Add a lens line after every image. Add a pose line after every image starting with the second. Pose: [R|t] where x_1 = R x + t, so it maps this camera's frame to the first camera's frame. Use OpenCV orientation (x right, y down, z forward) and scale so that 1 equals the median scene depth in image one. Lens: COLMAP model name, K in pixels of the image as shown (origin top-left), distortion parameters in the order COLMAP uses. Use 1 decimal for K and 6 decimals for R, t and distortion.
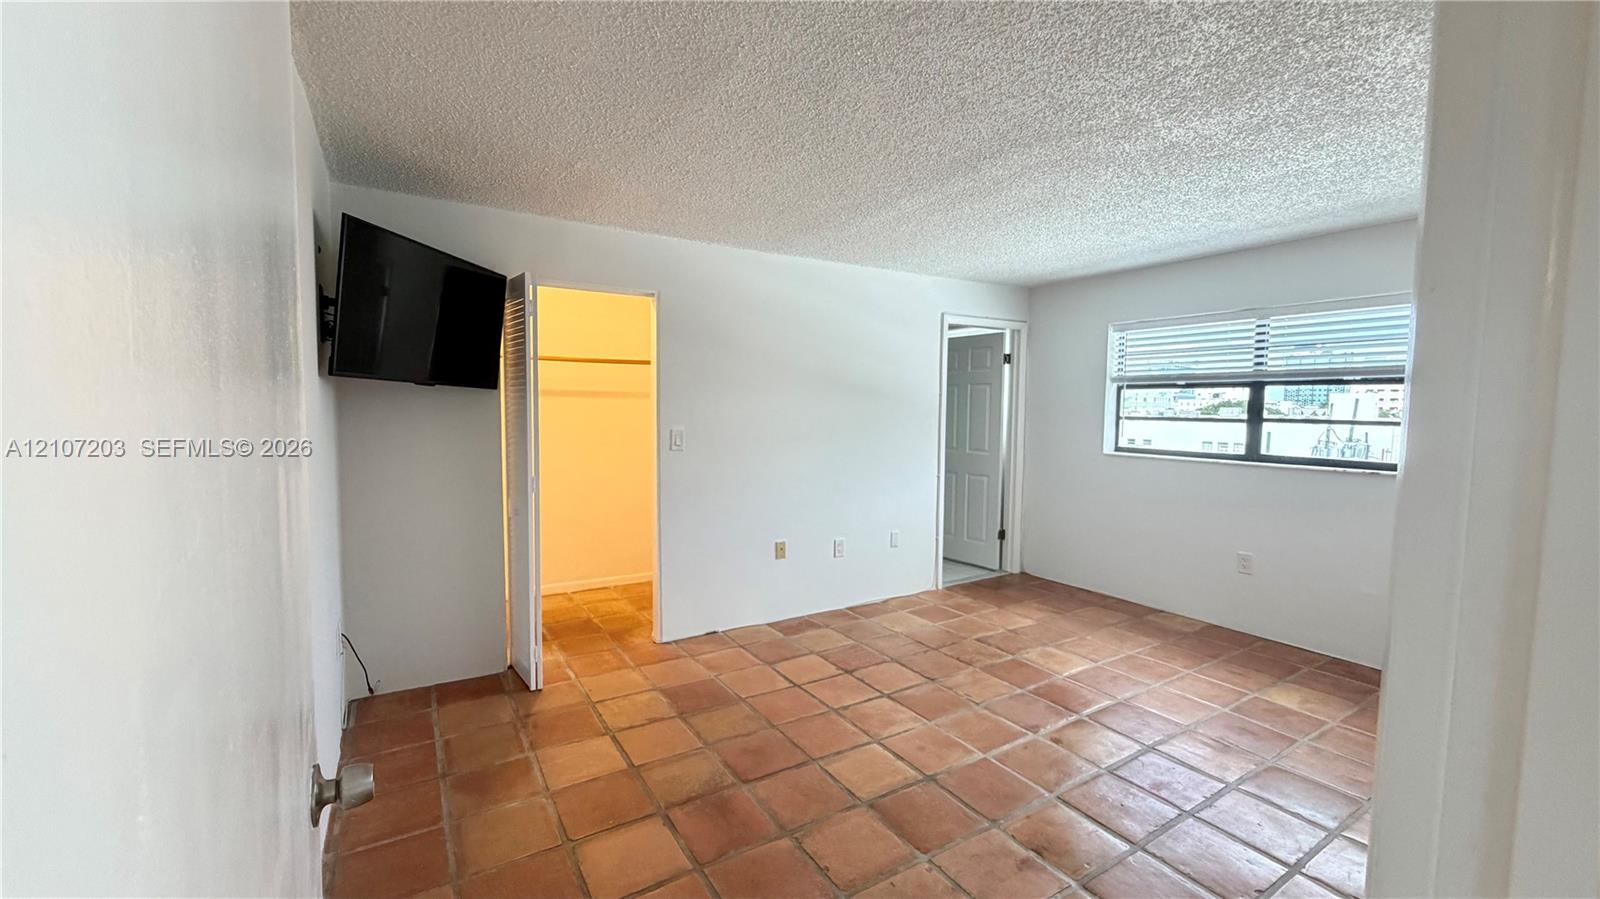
lens RADIAL K [[639.7, 0, 796.4], [0, 639.7, 449.6], [0, 0, 1]] dist [-0.002176, 0.000039]
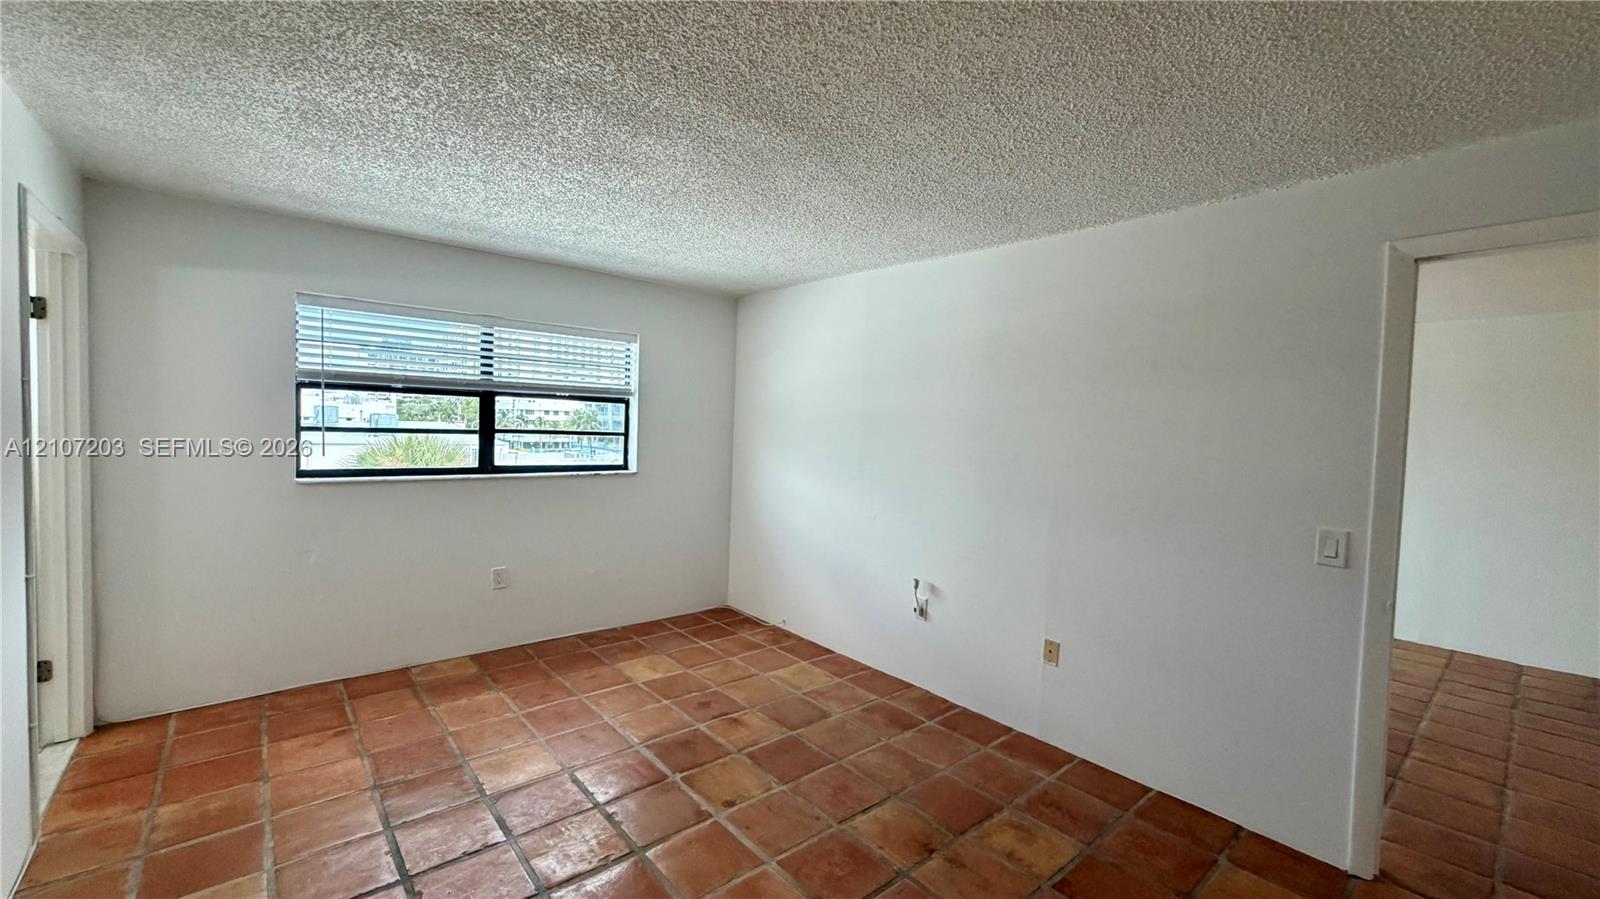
lens RADIAL K [[636.5, 0, 796.6], [0, 636.5, 450.2], [0, 0, 1]] dist [-0.000799, 0.000541]
pose [[-0.151626, -0.055477, 0.986880, -0.309034], [0.034146, 0.997534, 0.061322, -0.060346], [-0.987848, 0.042996, -0.149358, 0.684184]]
